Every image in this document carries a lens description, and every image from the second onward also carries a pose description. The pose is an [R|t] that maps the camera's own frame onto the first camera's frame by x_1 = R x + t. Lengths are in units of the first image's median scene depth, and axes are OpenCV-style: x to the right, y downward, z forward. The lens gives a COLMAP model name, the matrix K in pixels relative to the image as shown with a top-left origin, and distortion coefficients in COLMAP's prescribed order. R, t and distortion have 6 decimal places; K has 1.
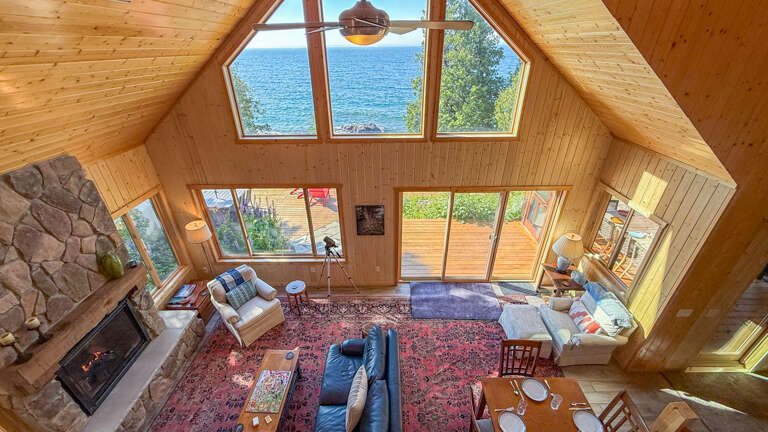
lens RADIAL K [[304.3, 0, 384.0], [0, 304.3, 216.0], [0, 0, 1]] dist [-0.002061, -0.000417]
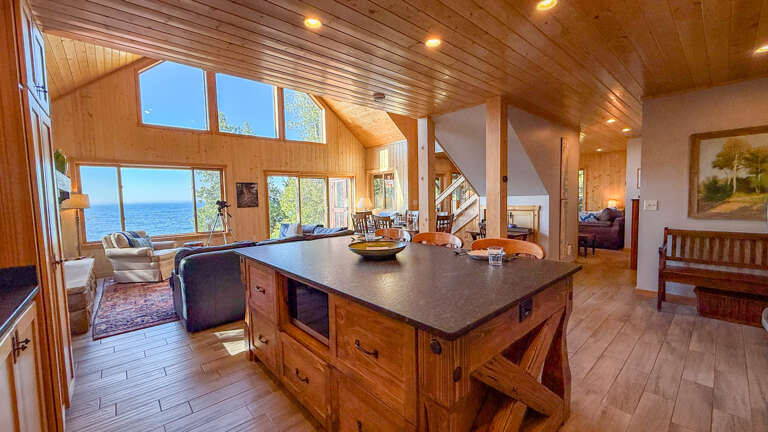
lens RADIAL K [[302.9, 0, 384.0], [0, 302.9, 216.0], [0, 0, 1]] dist [-0.000293, 0.000026]
pose [[0.739839, -0.047511, 0.671105, -0.602953], [0.338558, 0.888293, -0.310346, 0.864984], [-0.581392, 0.456814, 0.673278, -0.299806]]
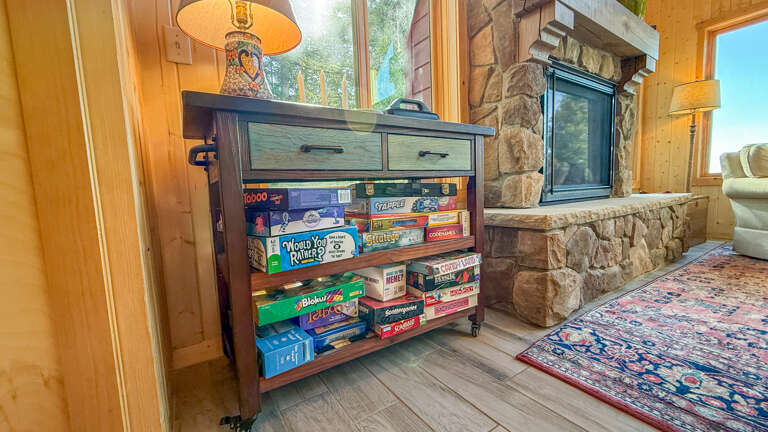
lens RADIAL K [[307.3, 0, 384.0], [0, 307.3, 216.0], [0, 0, 1]] dist [0.001742, 0.000051]
pose [[0.561229, 0.065821, -0.825039, -0.504799], [-0.372956, 0.910003, -0.181103, 0.665174], [0.738868, 0.409344, 0.535268, 0.383769]]
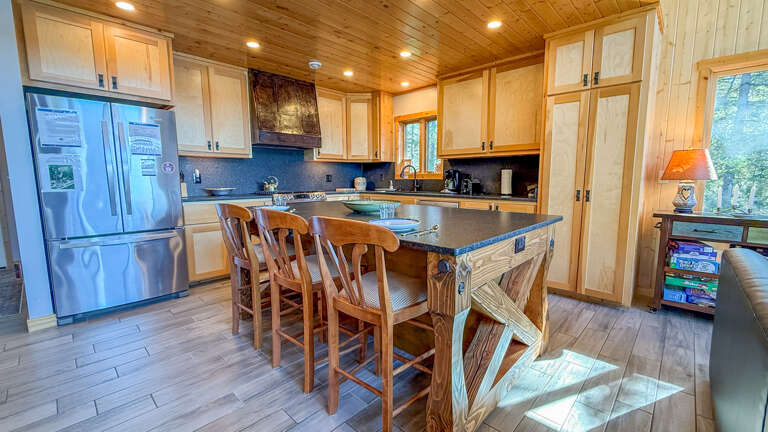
lens RADIAL K [[318.6, 0, 395.0], [0, 318.6, 217.1], [0, 0, 1]] dist [-0.000209, 0.000016]
pose [[-0.670058, 0.105148, -0.734824, 0.069718], [-0.352629, 0.826002, 0.439743, 0.533540], [0.653204, 0.553773, -0.516391, 0.363094]]
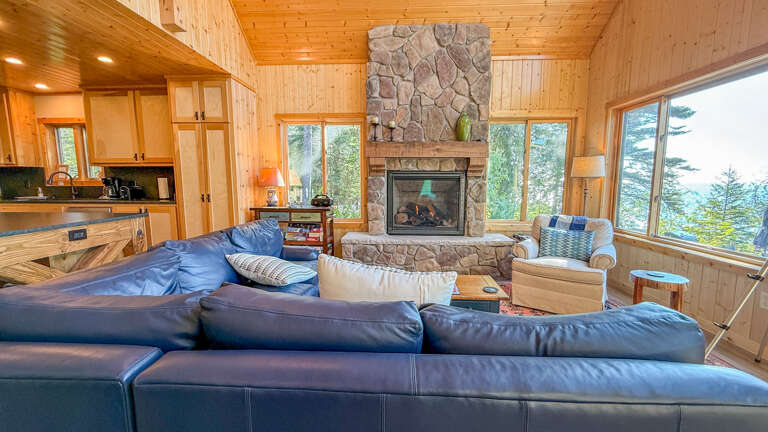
lens RADIAL K [[302.9, 0, 384.0], [0, 302.9, 216.0], [0, 0, 1]] dist [-0.000293, 0.000026]
pose [[-0.044692, 0.126102, -0.991010, 0.166808], [-0.486039, 0.863934, 0.131851, 0.335591], [0.872794, 0.487562, 0.022679, 0.696617]]
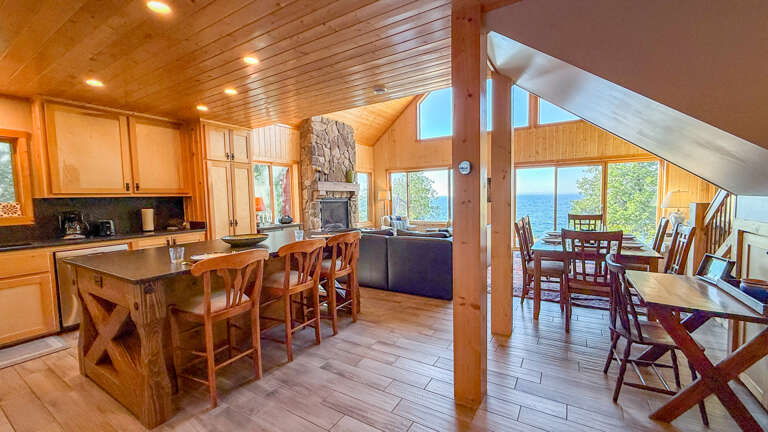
lens RADIAL K [[307.3, 0, 384.0], [0, 307.3, 216.0], [0, 0, 1]] dist [0.001742, 0.000051]
pose [[0.857974, 0.024819, -0.513094, 0.310857], [-0.239622, 0.902842, -0.357013, 0.873611], [0.454382, 0.429256, 0.780561, -0.334815]]
